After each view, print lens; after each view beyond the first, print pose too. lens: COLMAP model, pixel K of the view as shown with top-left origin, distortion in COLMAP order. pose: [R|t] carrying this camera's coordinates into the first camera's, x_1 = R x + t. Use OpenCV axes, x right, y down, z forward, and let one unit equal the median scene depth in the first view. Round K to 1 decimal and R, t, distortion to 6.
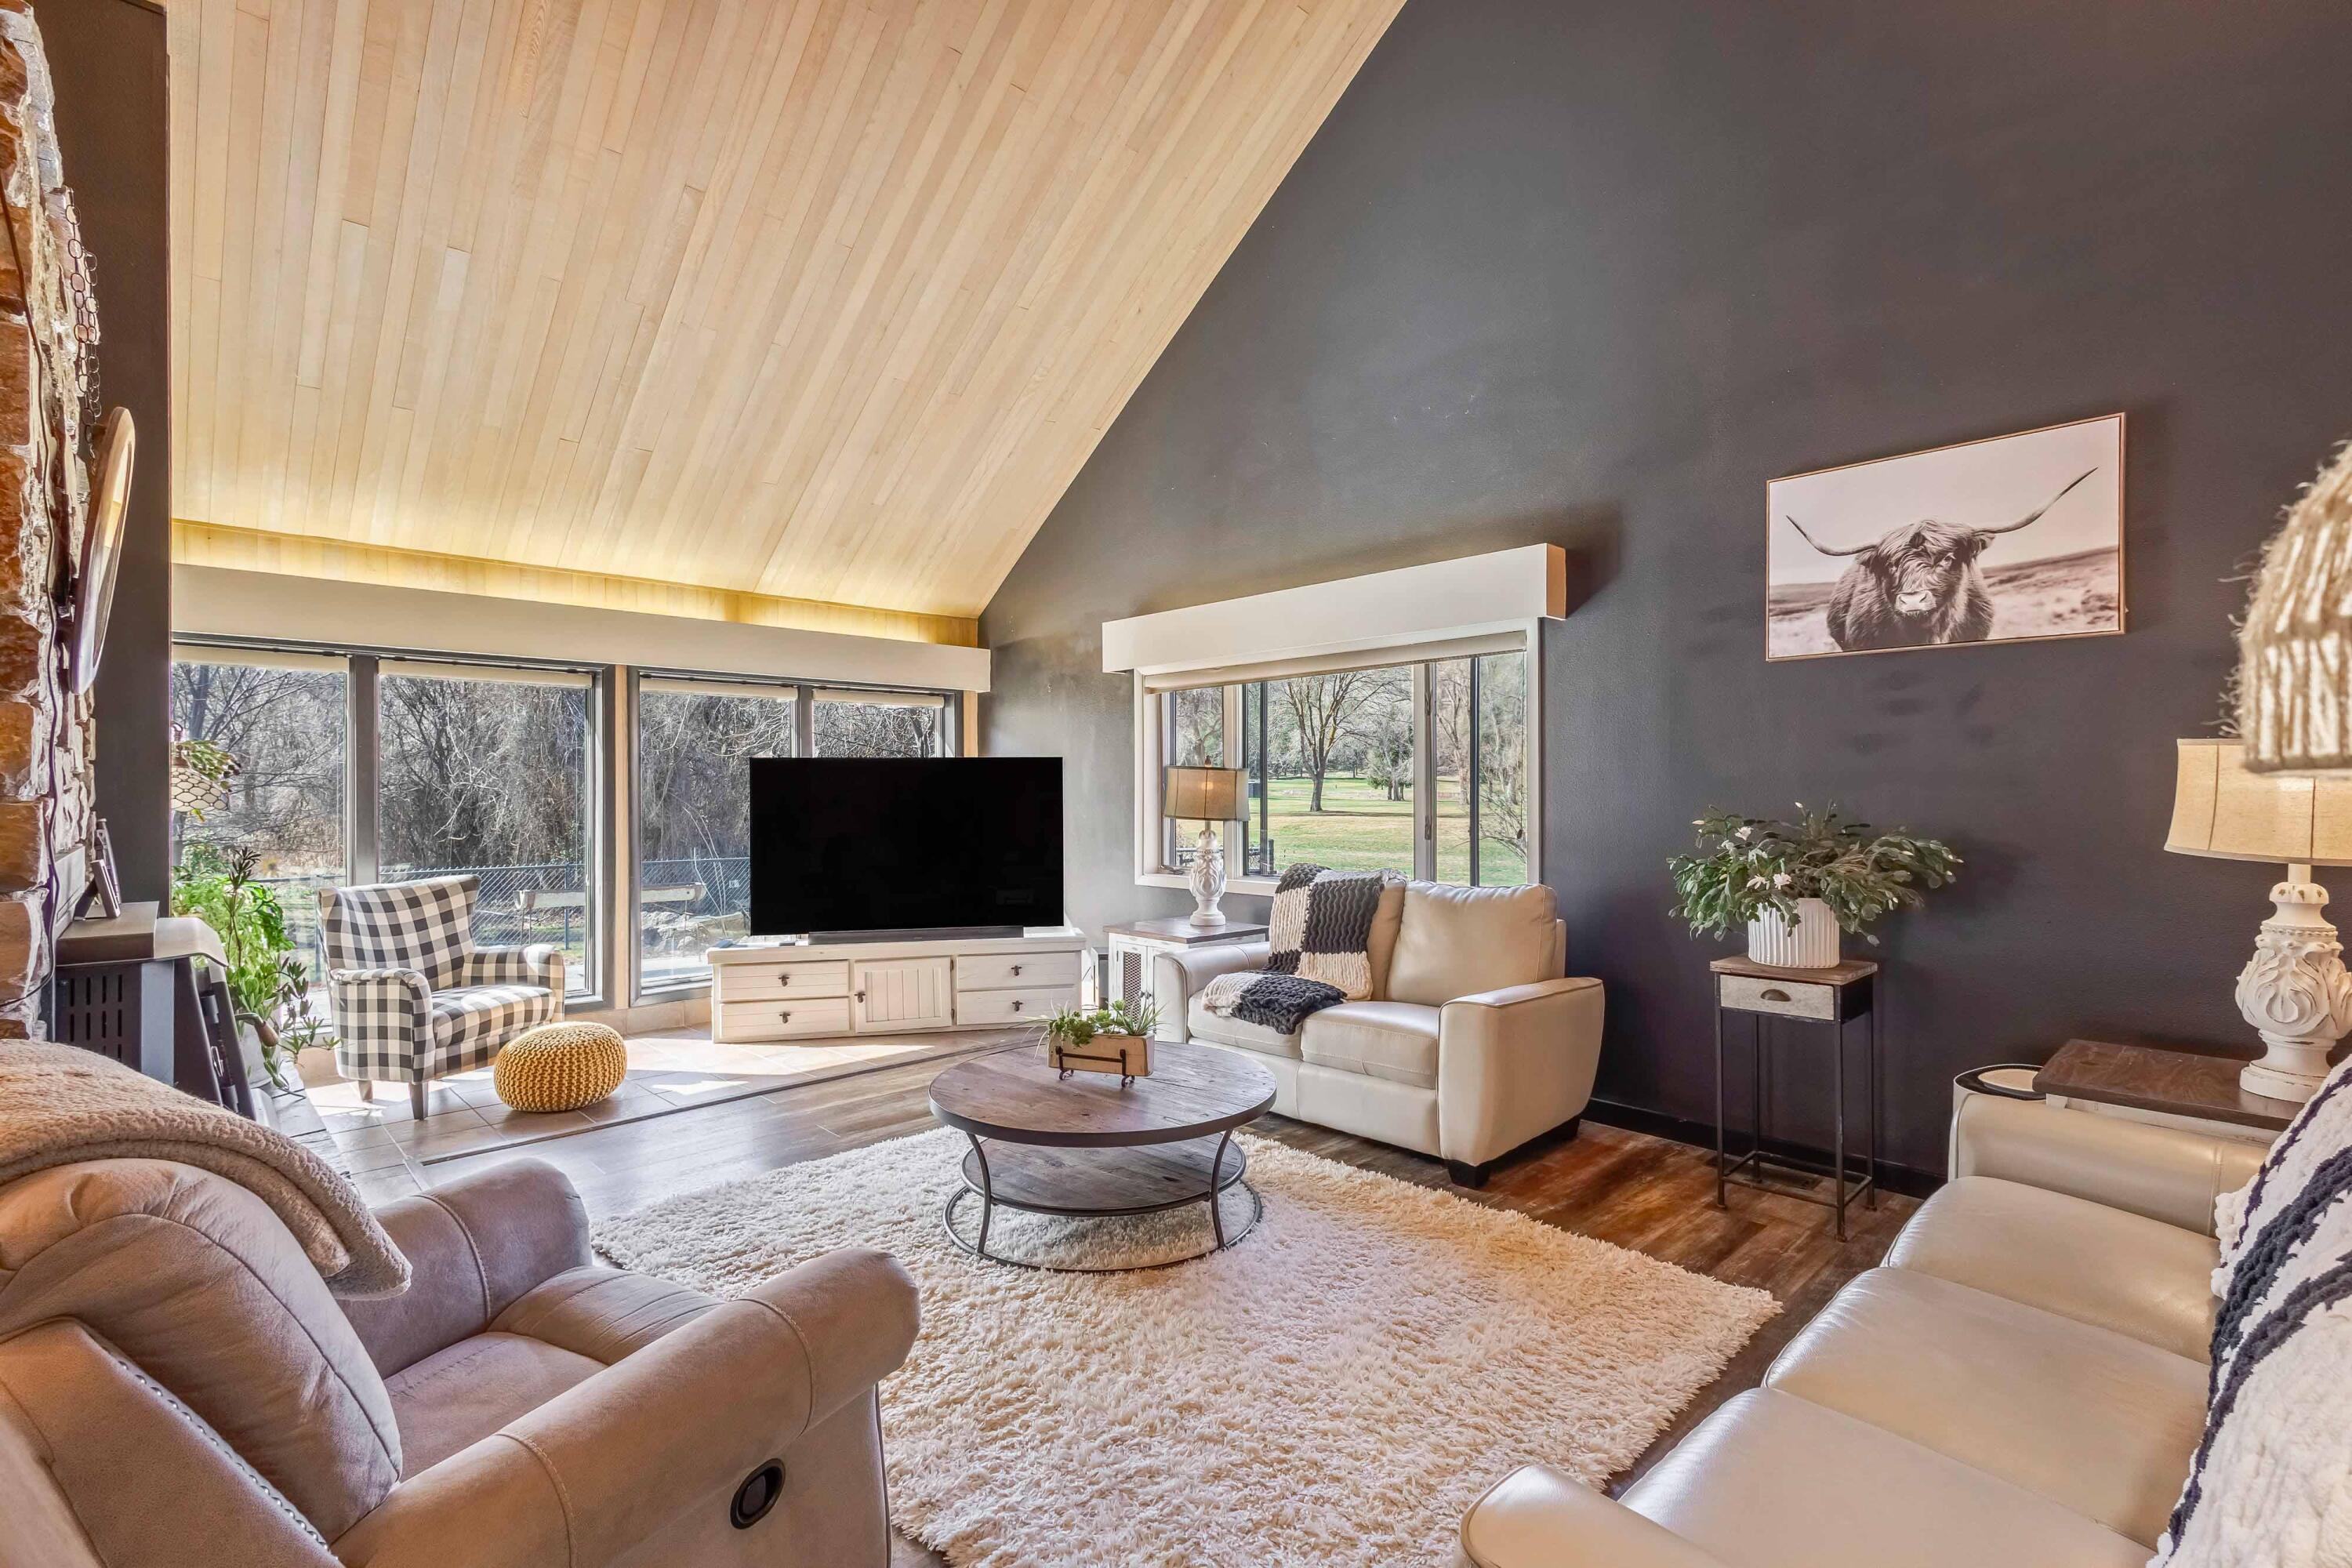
lens RADIAL K [[1078.9, 0, 1159.0], [0, 1078.9, 787.2], [0, 0, 1]] dist [0.008218, -0.001304]
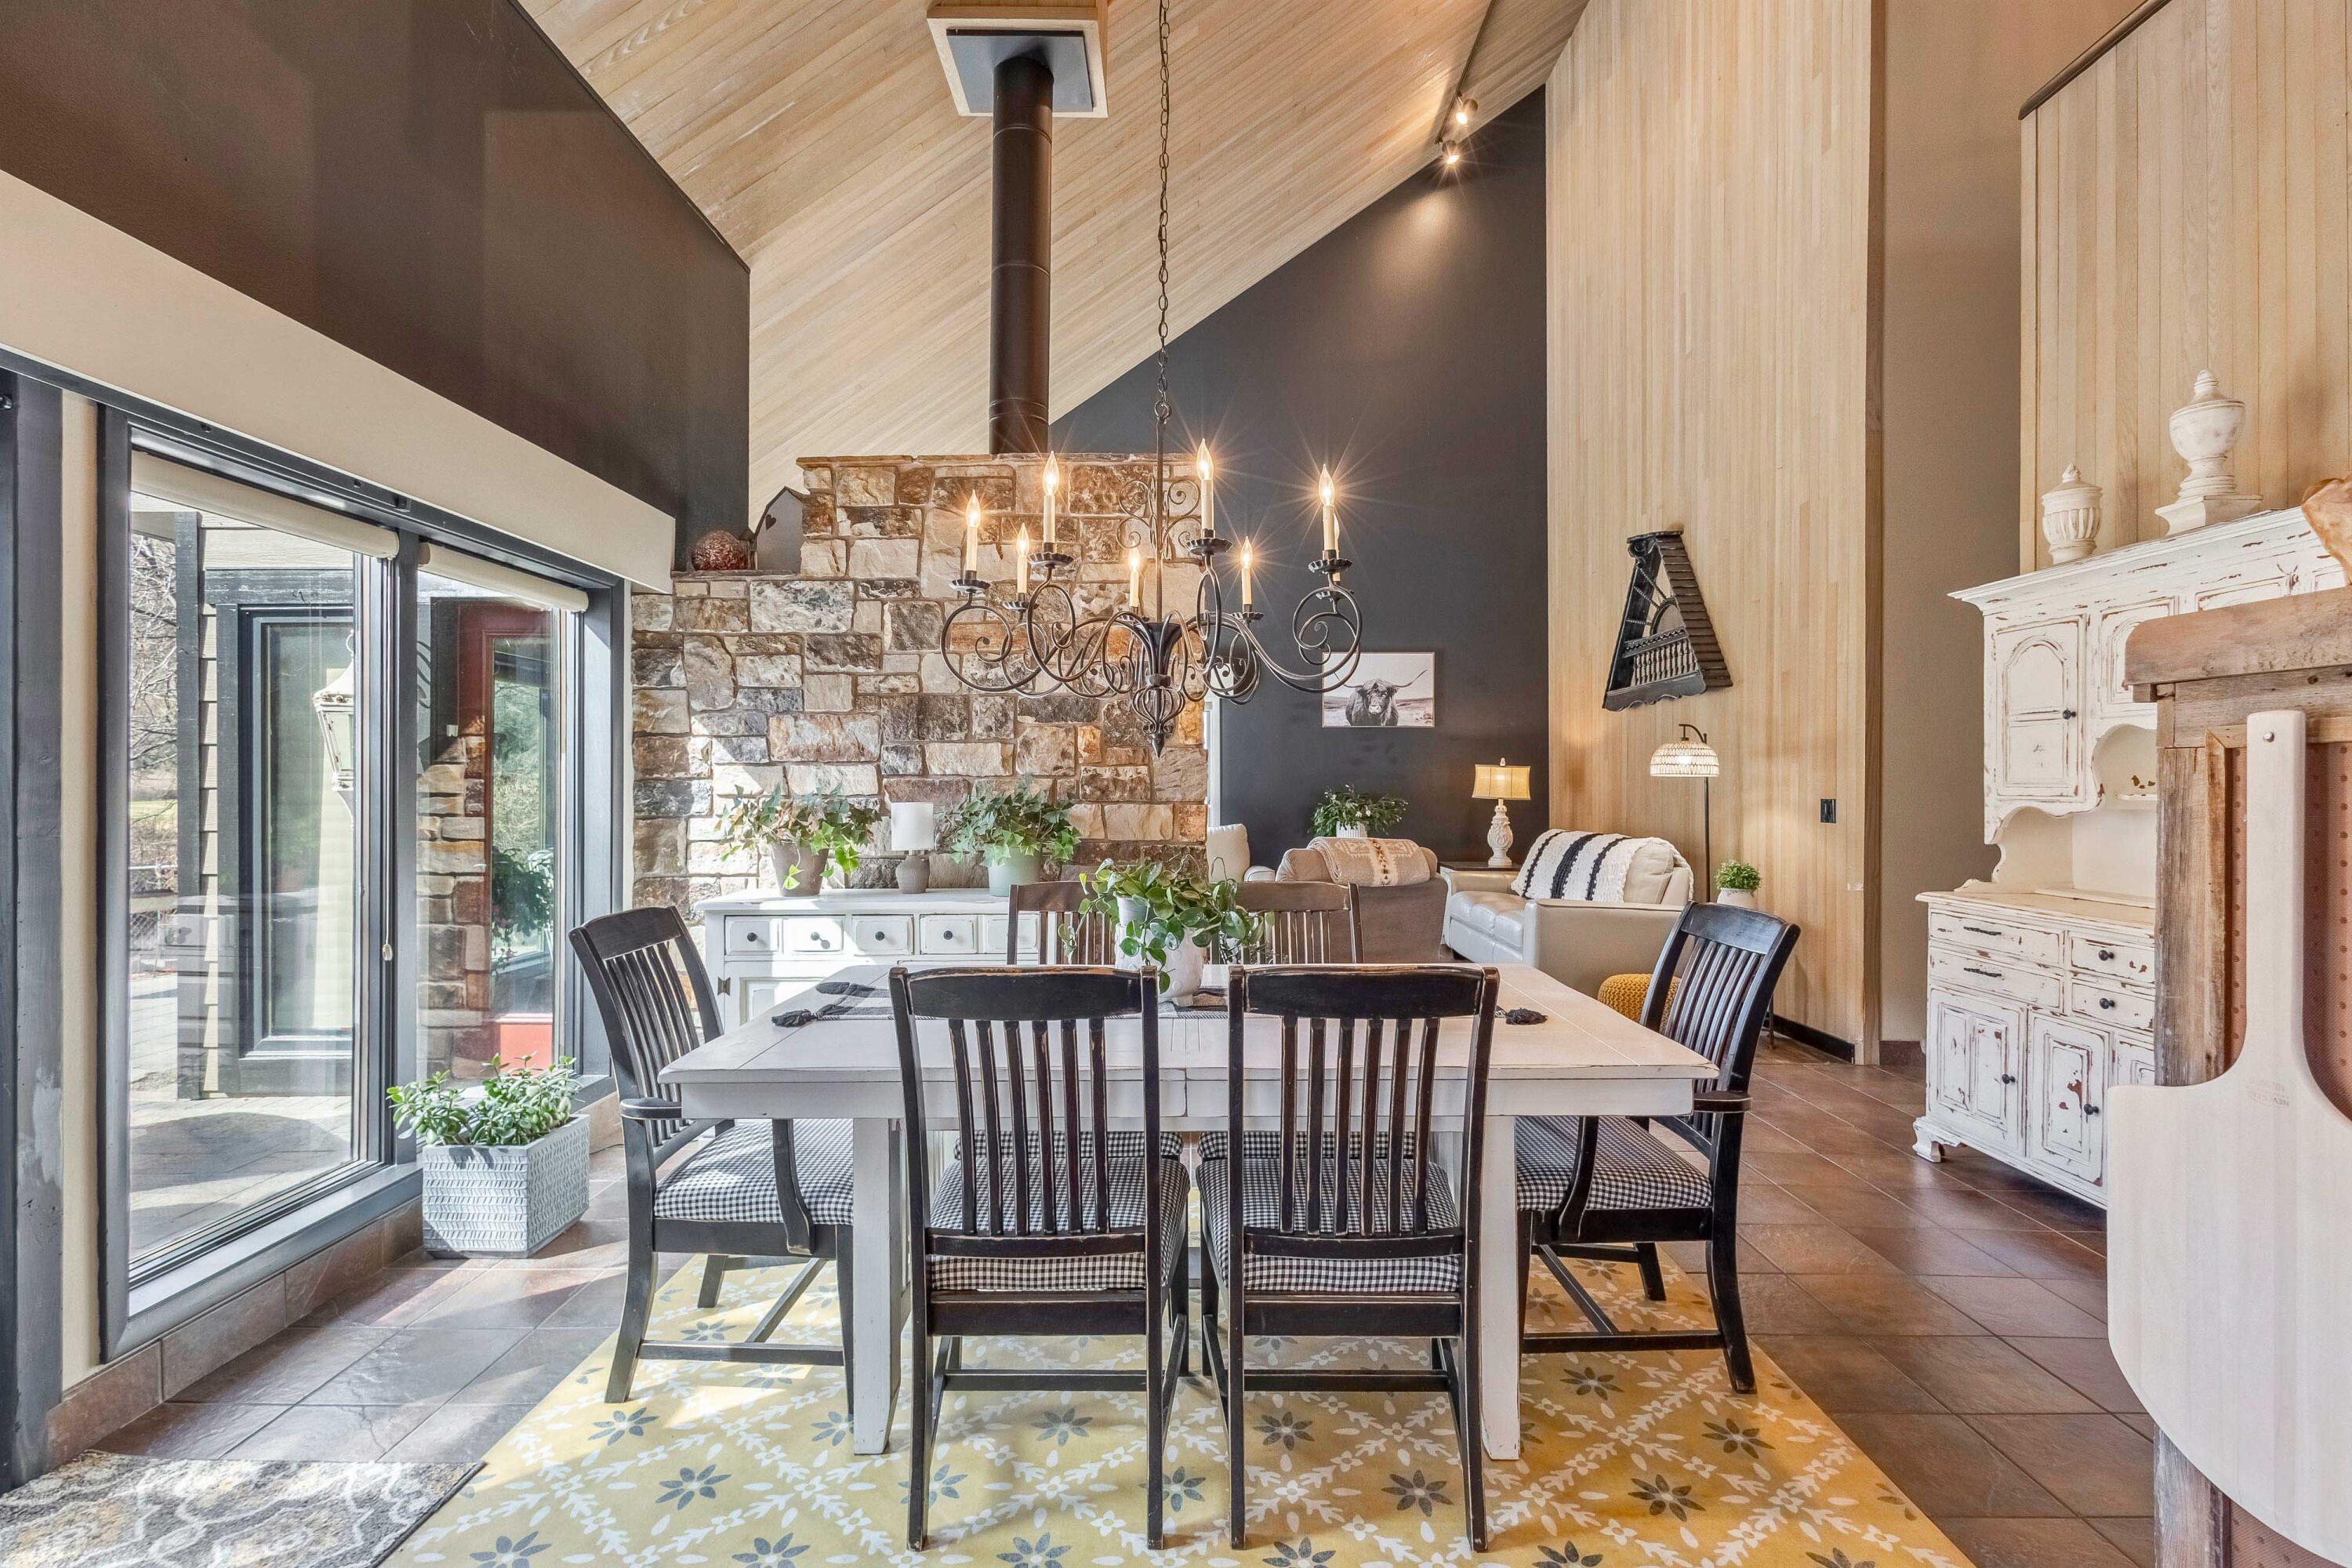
lens RADIAL K [[1078.9, 0, 1167.6], [0, 1078.9, 785.4], [0, 0, 1]] dist [0.008218, -0.001304]
pose [[0.698427, 0.003017, 0.715675, -1.533928], [-0.001844, 0.999995, -0.002416, 0.021948], [-0.715679, 0.000368, 0.698429, -0.474266]]
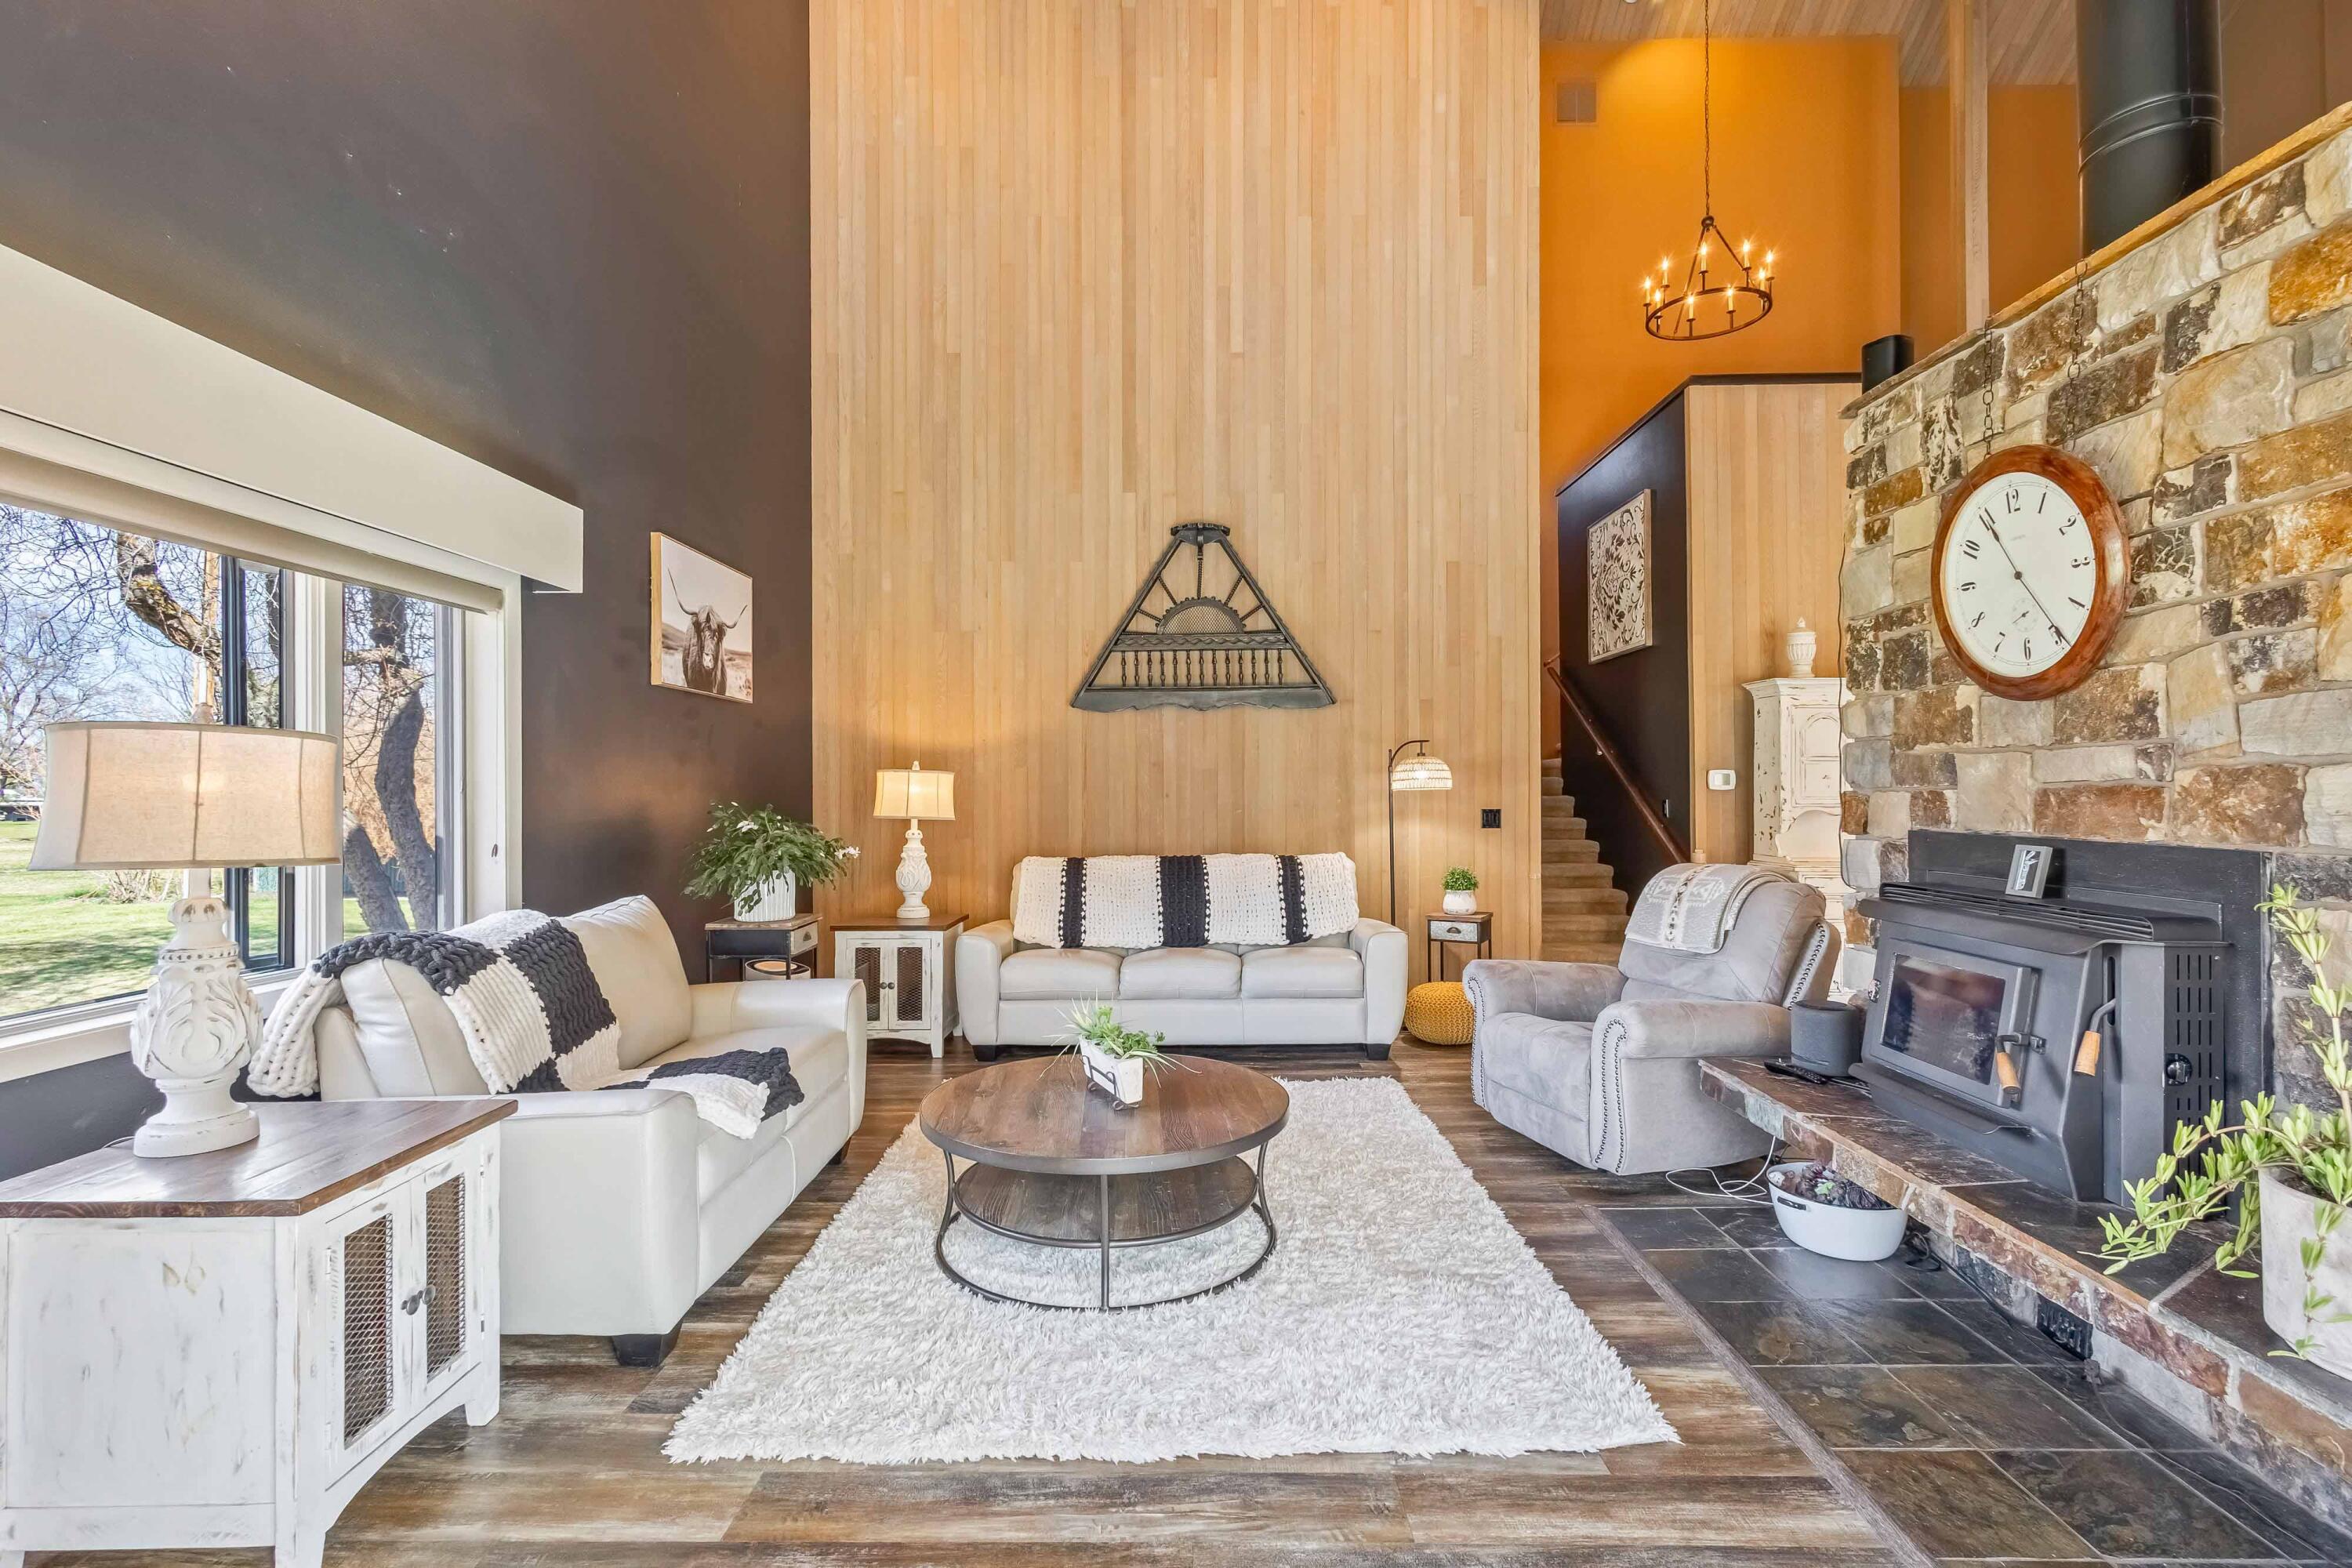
lens RADIAL K [[1078.9, 0, 1174.2], [0, 1078.9, 783.4], [0, 0, 1]] dist [0.008218, -0.001304]
pose [[-0.722576, 0.009051, 0.691232, -0.728414], [0.004643, 0.999955, -0.008240, 0.005106], [-0.691276, -0.002745, -0.722586, 1.601124]]
